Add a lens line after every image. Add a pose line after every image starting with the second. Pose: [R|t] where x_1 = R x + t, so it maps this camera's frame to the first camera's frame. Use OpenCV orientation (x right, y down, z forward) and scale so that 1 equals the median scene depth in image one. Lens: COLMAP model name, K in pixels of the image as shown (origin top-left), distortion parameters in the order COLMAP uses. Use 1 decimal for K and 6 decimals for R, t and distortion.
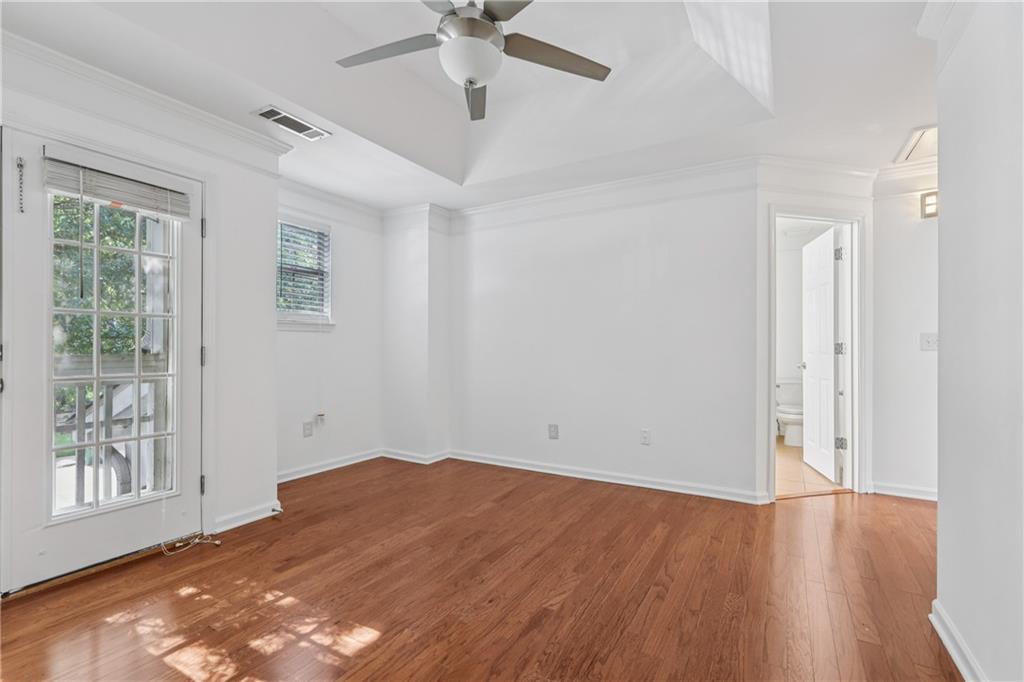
lens RADIAL K [[456.1, 0, 514.7], [0, 456.1, 344.0], [0, 0, 1]] dist [-0.003393, 0.000891]
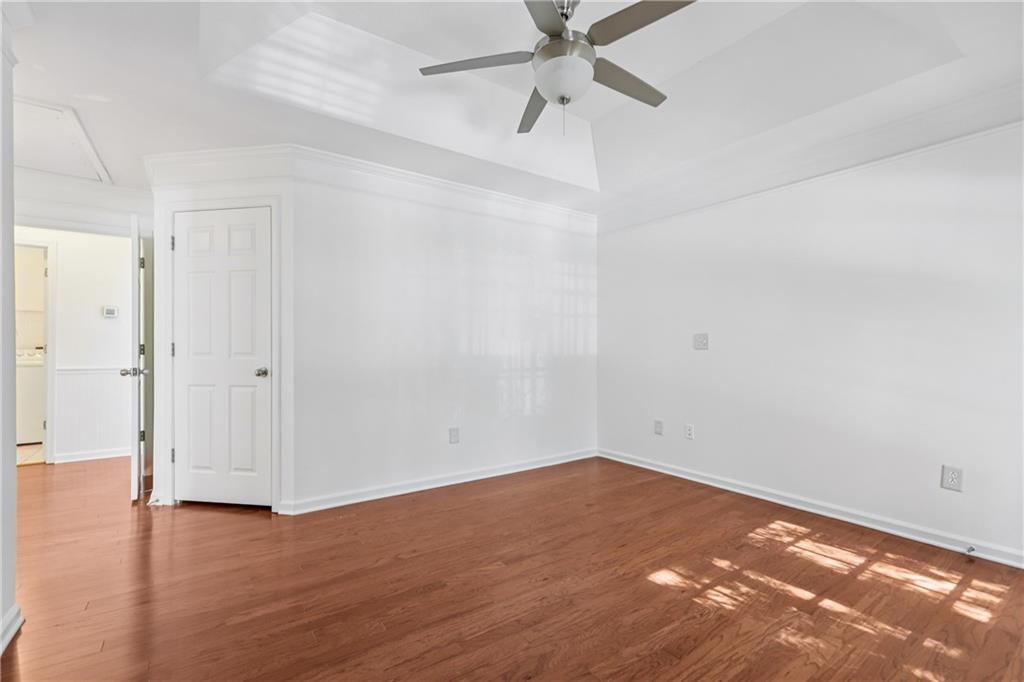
lens RADIAL K [[456.1, 0, 512.9], [0, 456.1, 344.9], [0, 0, 1]] dist [-0.003393, 0.000891]
pose [[-0.912509, -0.000719, 0.409057, -0.403116], [-0.004251, 0.999961, -0.007724, 0.007777], [-0.409035, -0.008787, -0.912476, 1.910065]]
